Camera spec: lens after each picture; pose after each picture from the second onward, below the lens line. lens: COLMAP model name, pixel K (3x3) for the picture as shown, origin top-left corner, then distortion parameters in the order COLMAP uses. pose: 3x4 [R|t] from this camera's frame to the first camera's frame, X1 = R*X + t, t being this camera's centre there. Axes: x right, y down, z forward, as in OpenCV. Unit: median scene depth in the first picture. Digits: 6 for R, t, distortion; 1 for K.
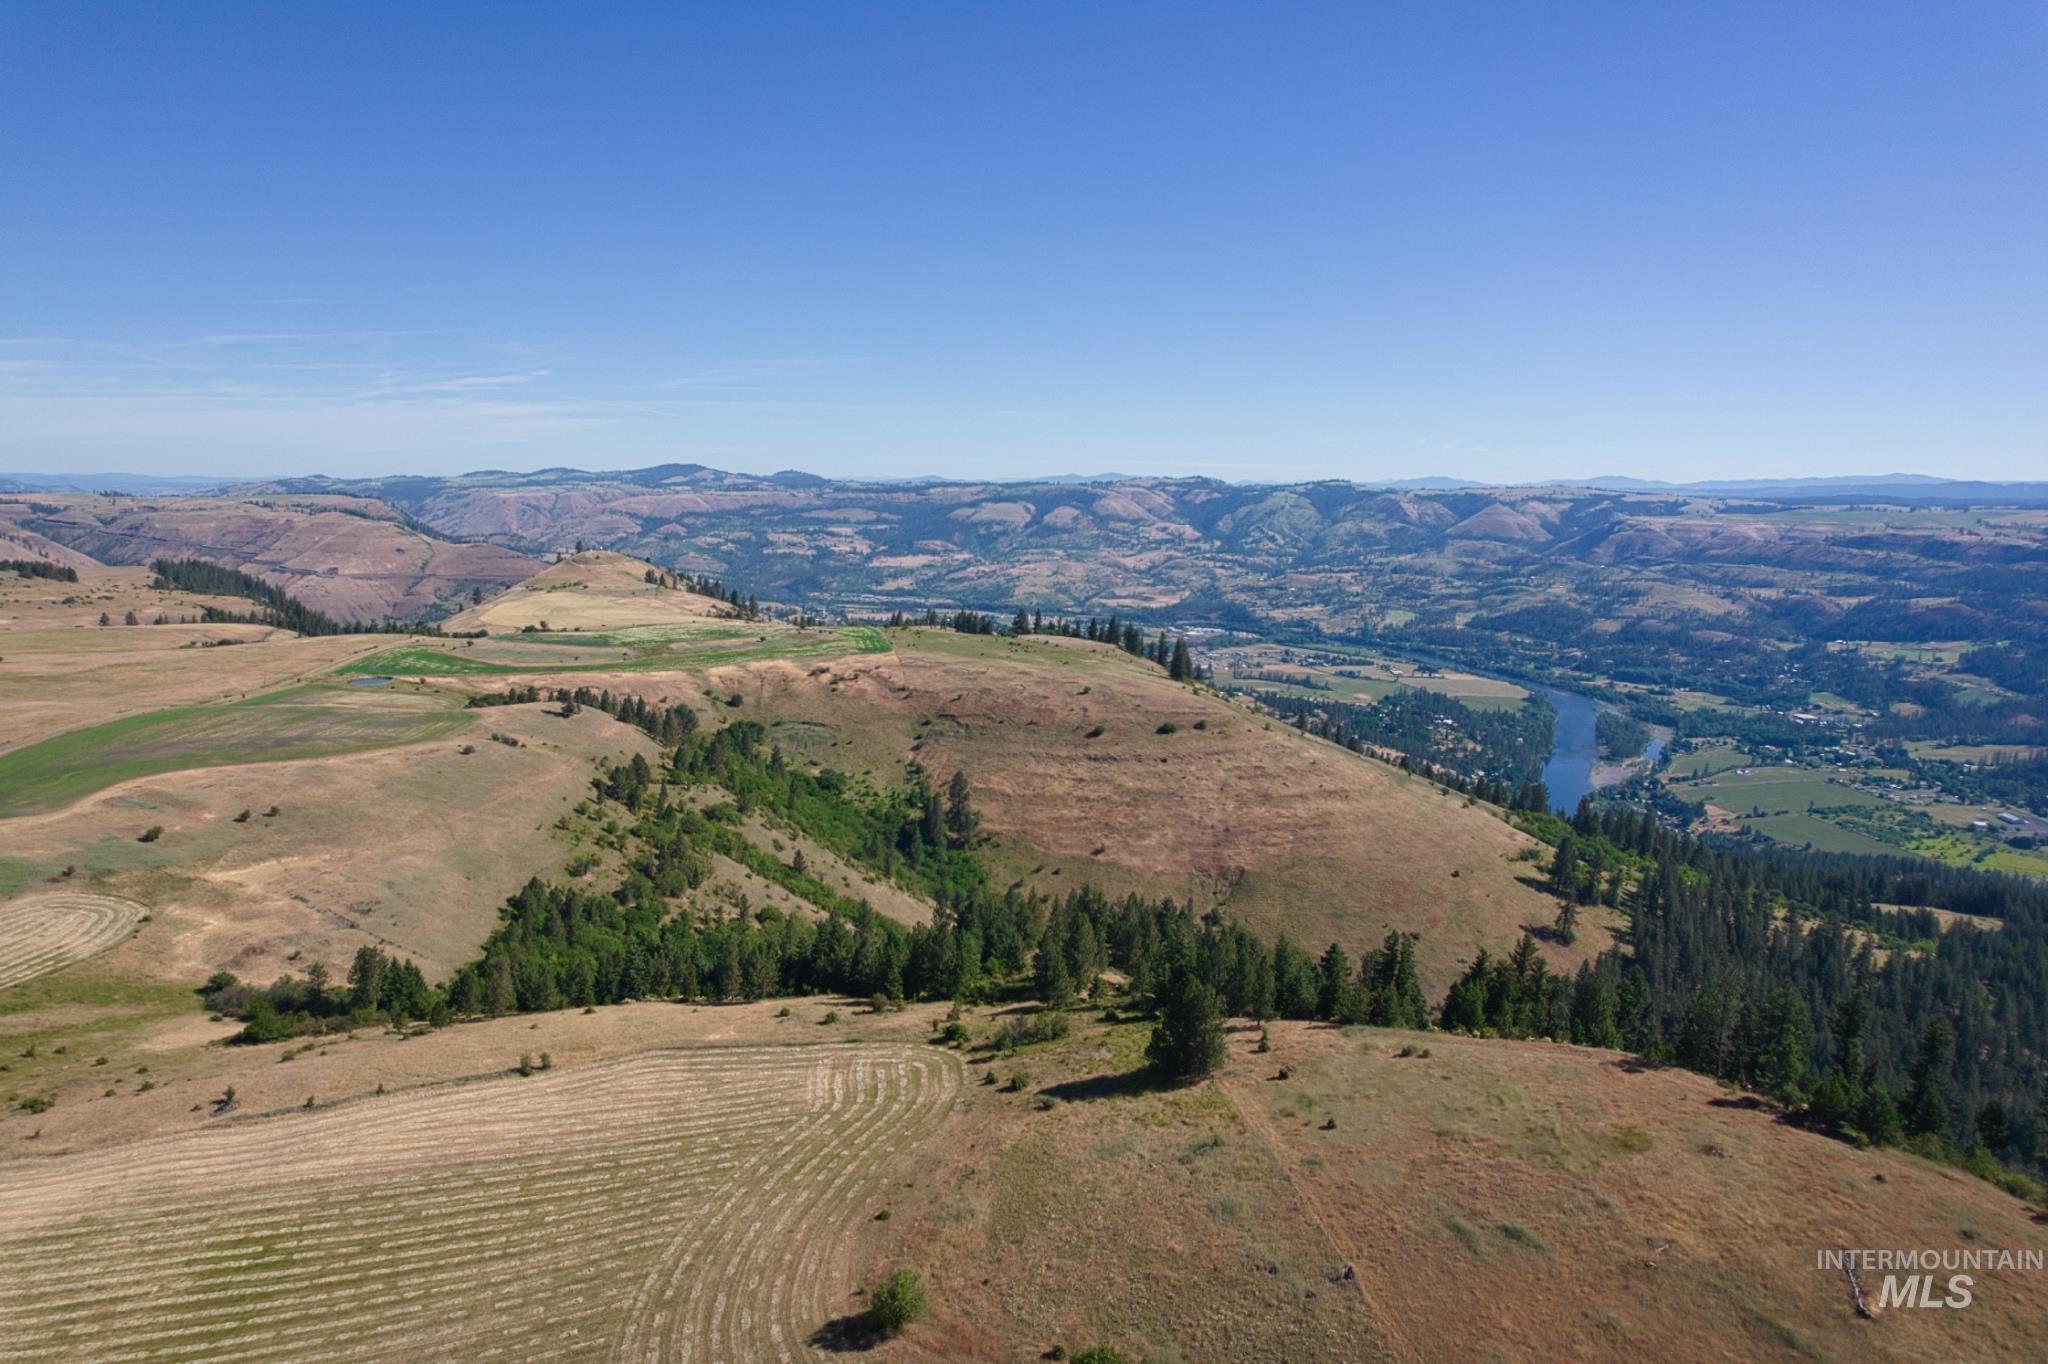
lens RADIAL K [[1309.8, 0, 1022.1], [0, 1309.8, 676.8], [0, 0, 1]] dist [-0.075146, 0.072032]
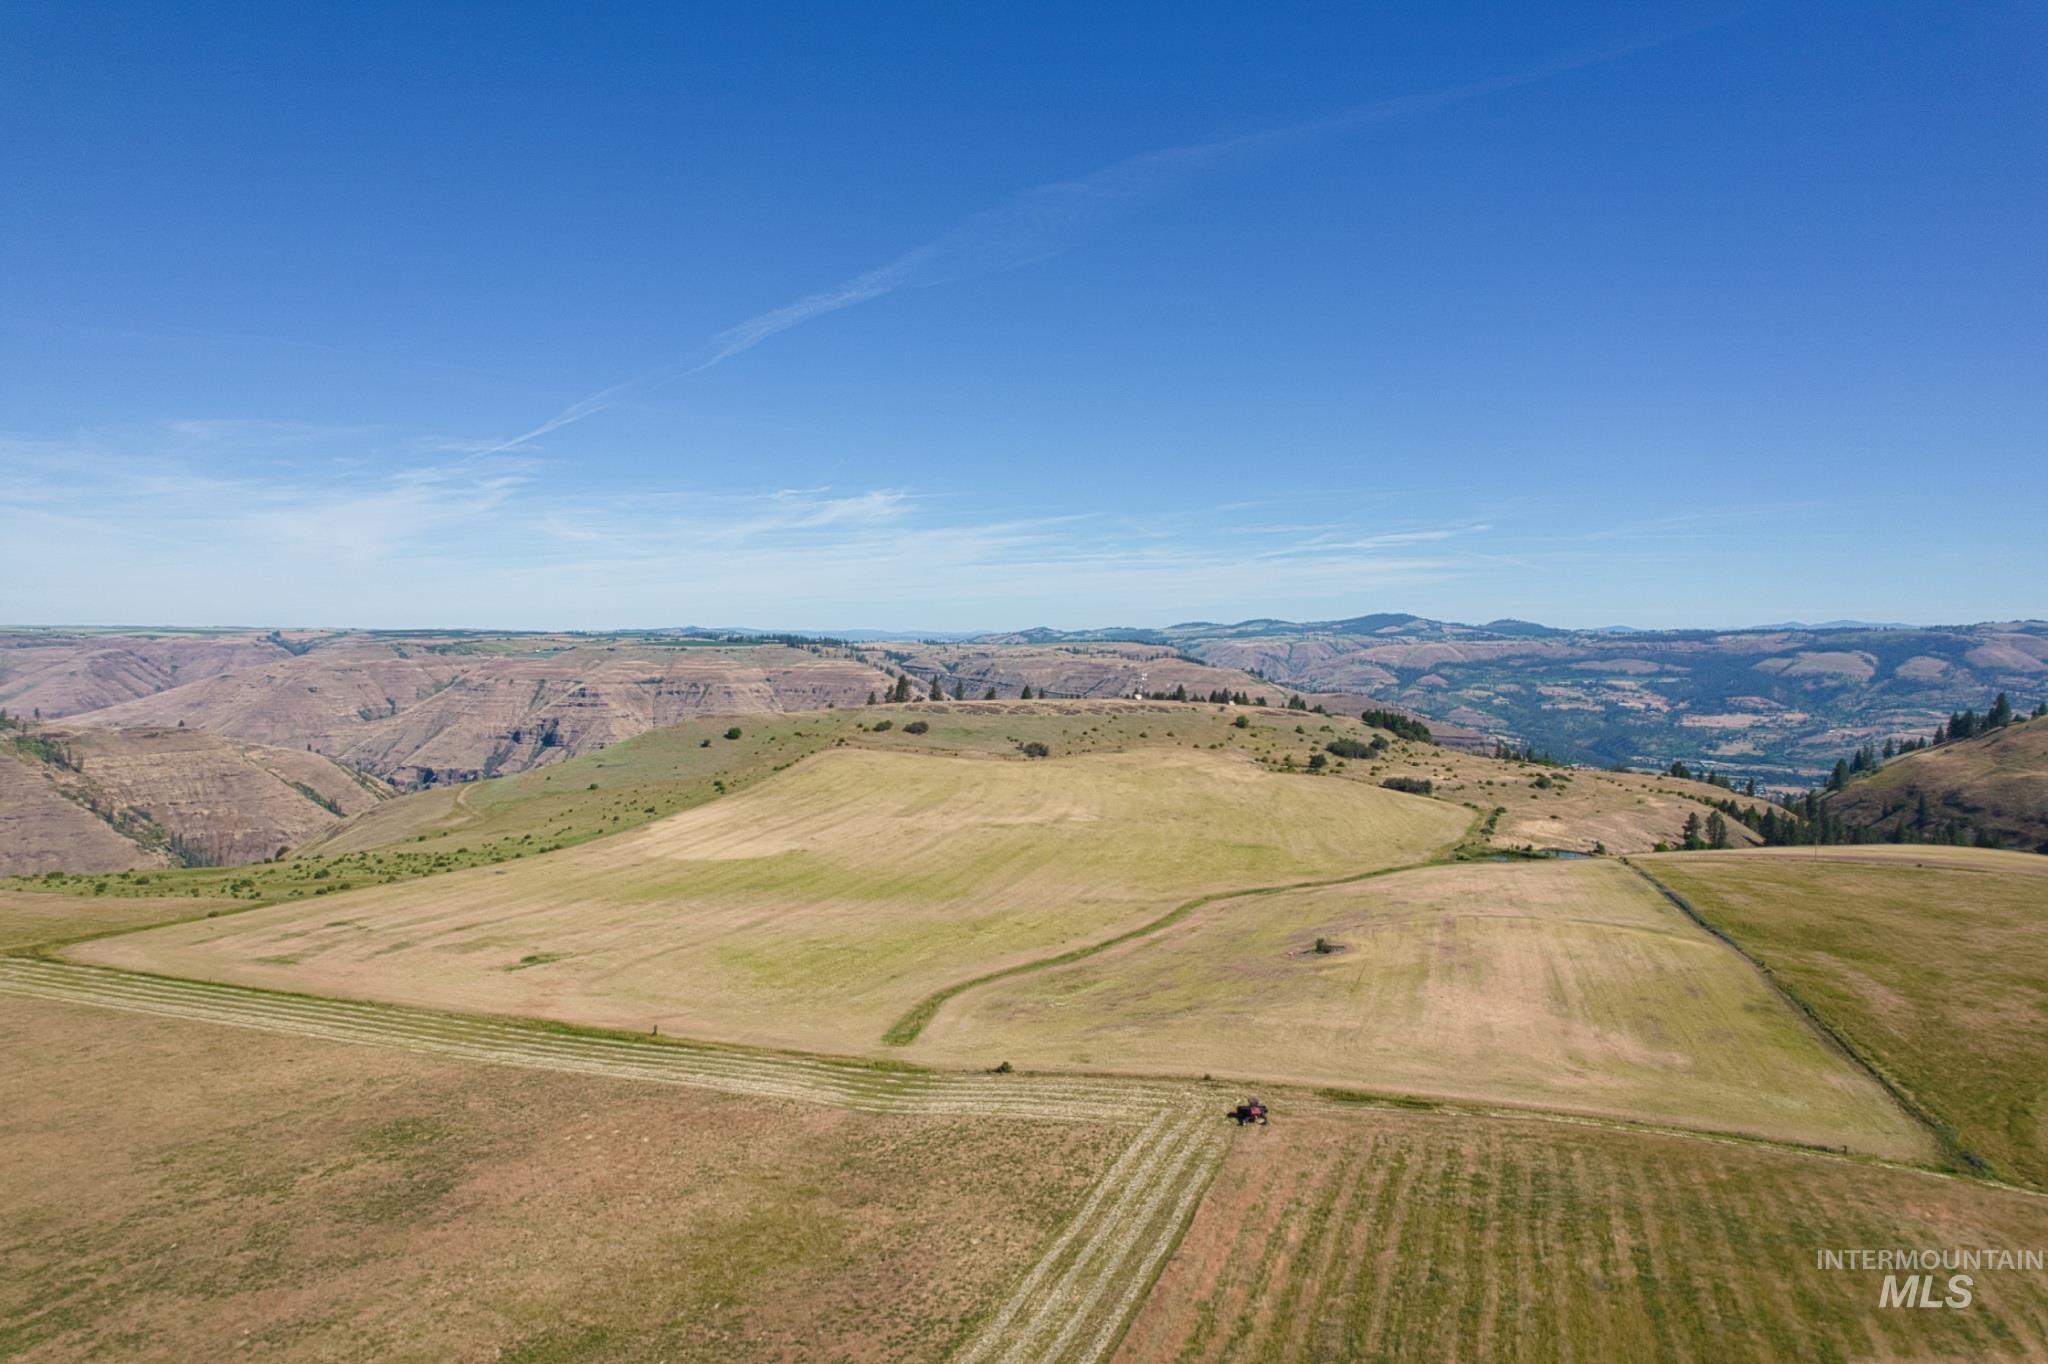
lens RADIAL K [[1317.2, 0, 1019.0], [0, 1317.2, 682.2], [0, 0, 1]] dist [-0.108824, 0.112186]
pose [[0.886956, 0.006947, -0.461801, -0.104083], [-0.058802, 0.993448, -0.097993, -0.005024], [0.458095, 0.114070, 0.881554, 0.056453]]
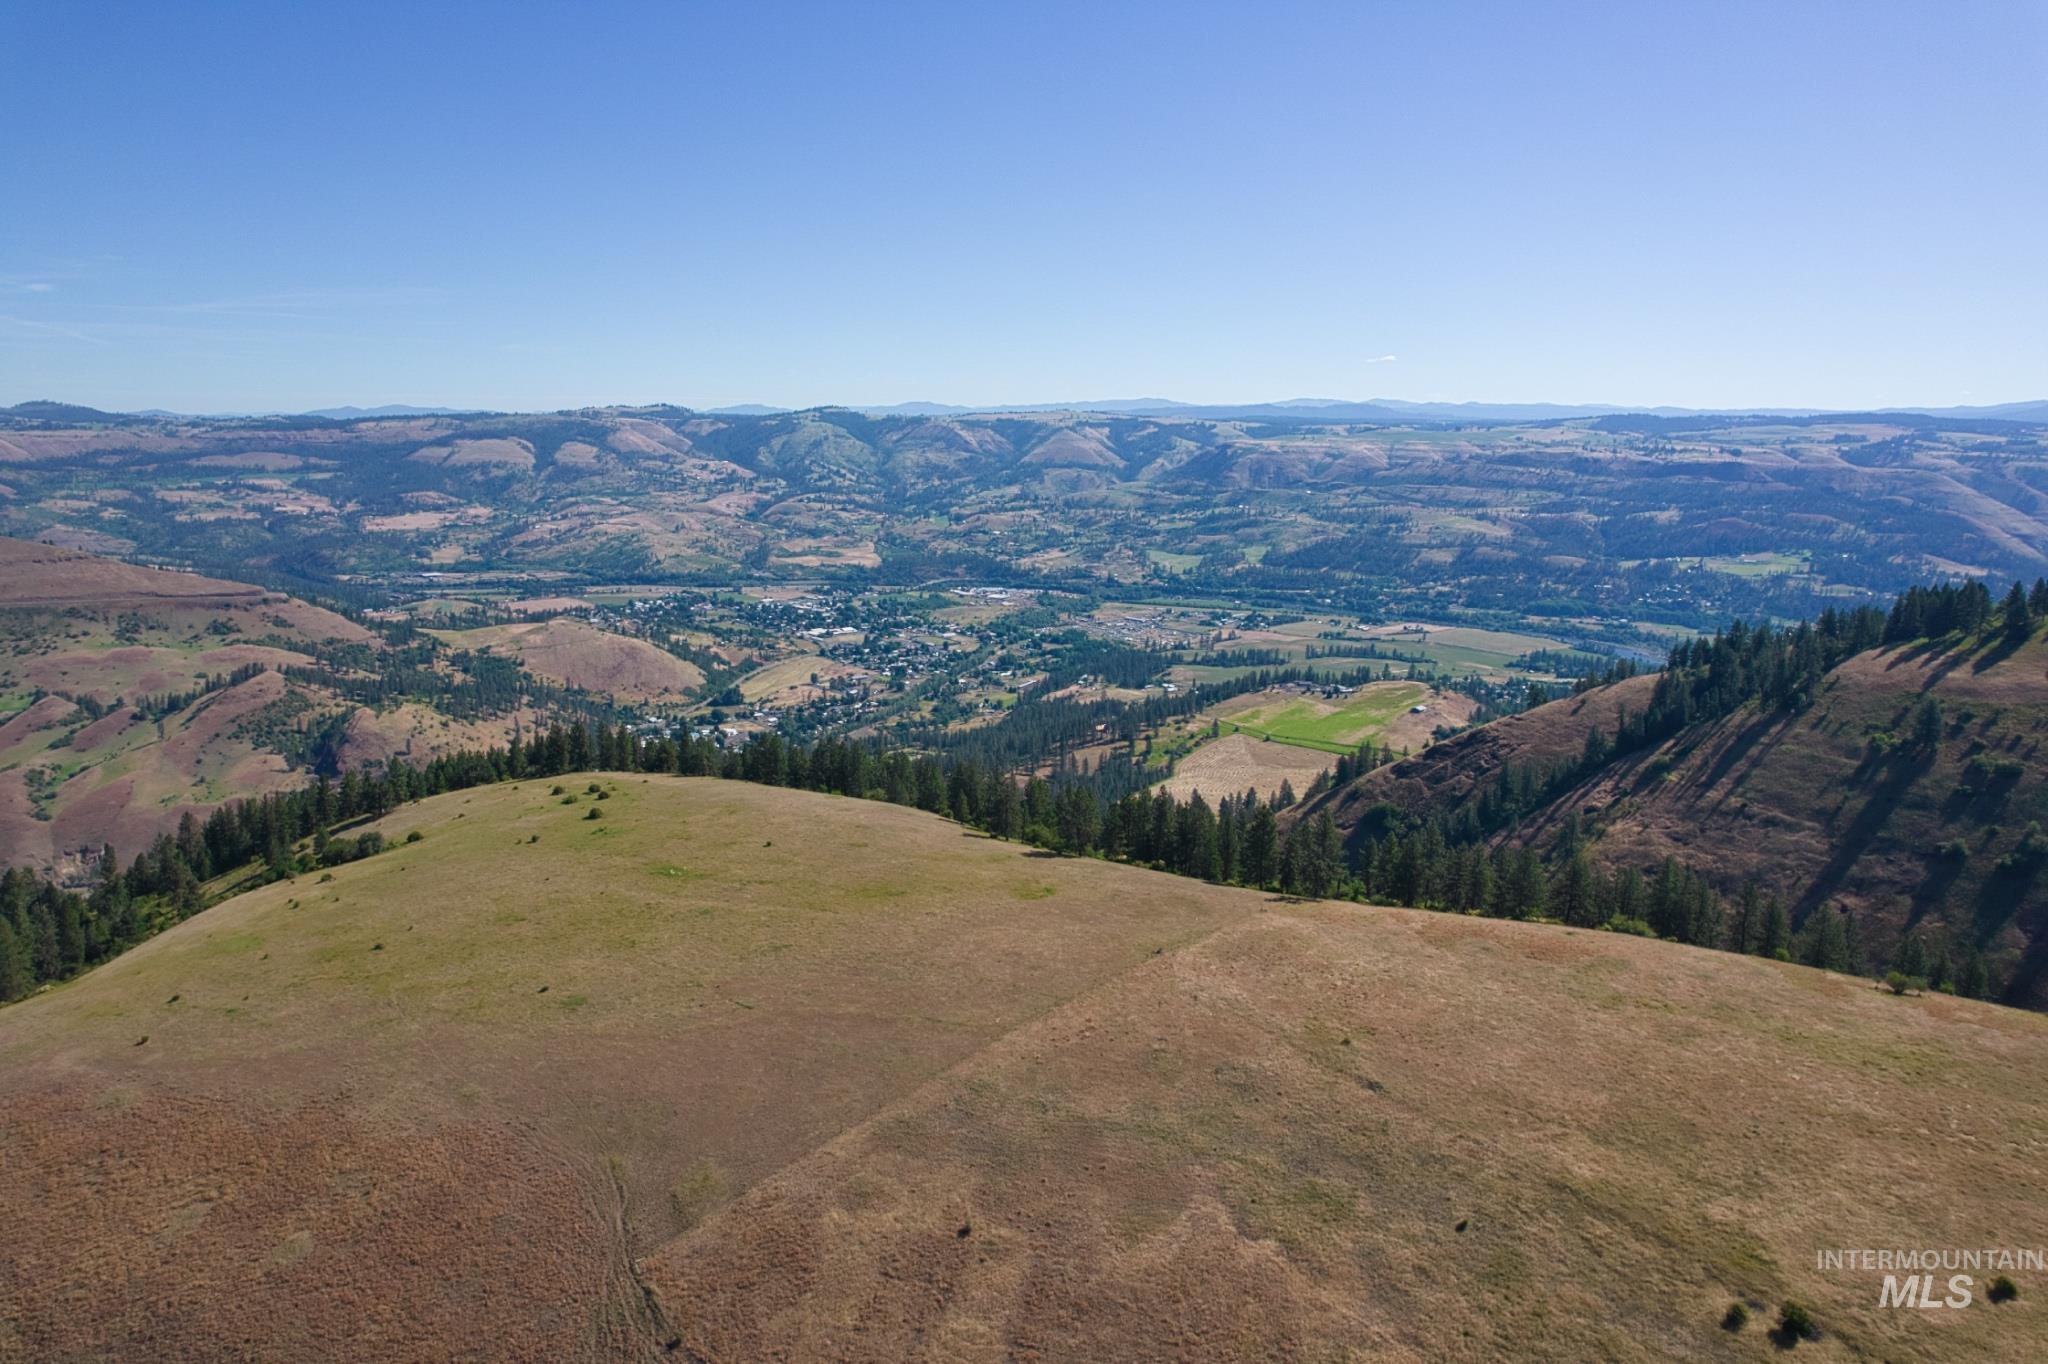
lens RADIAL K [[1307.0, 0, 1016.6], [0, 1307.0, 679.4], [0, 0, 1]] dist [-0.062132, 0.048736]
pose [[0.852679, -0.110397, 0.510638, -0.171356], [0.082212, 0.993595, 0.077528, -0.027087], [-0.515926, -0.024126, 0.856293, 0.189071]]
